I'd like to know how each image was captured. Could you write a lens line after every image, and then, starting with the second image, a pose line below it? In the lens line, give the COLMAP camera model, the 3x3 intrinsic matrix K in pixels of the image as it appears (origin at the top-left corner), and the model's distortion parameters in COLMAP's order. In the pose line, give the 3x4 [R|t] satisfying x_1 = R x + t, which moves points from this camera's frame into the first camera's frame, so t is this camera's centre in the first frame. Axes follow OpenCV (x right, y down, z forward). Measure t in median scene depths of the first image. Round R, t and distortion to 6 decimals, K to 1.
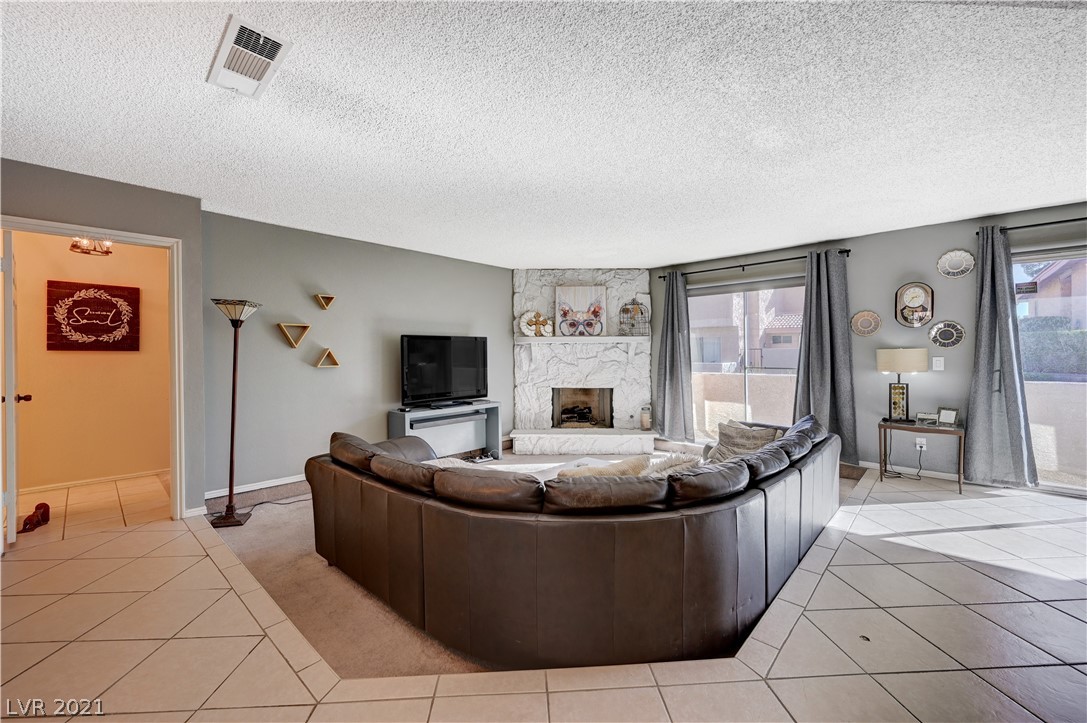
lens RADIAL K [[422.4, 0, 542.9], [0, 422.4, 359.2], [0, 0, 1]] dist [-0.002199, -0.000109]
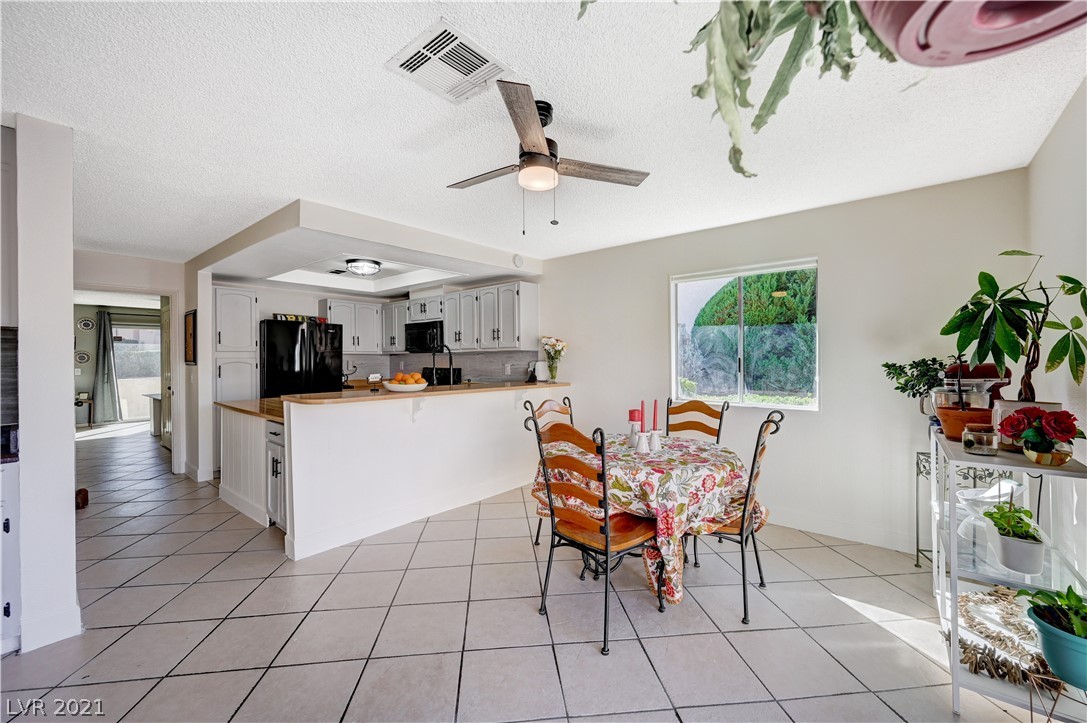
lens RADIAL K [[422.4, 0, 541.5], [0, 422.4, 358.9], [0, 0, 1]] dist [-0.002199, -0.000109]
pose [[-0.050241, 0.002740, 0.998733, -1.353093], [0.010233, 0.999945, -0.002229, -0.025869], [-0.998685, 0.010108, -0.050266, -1.272567]]
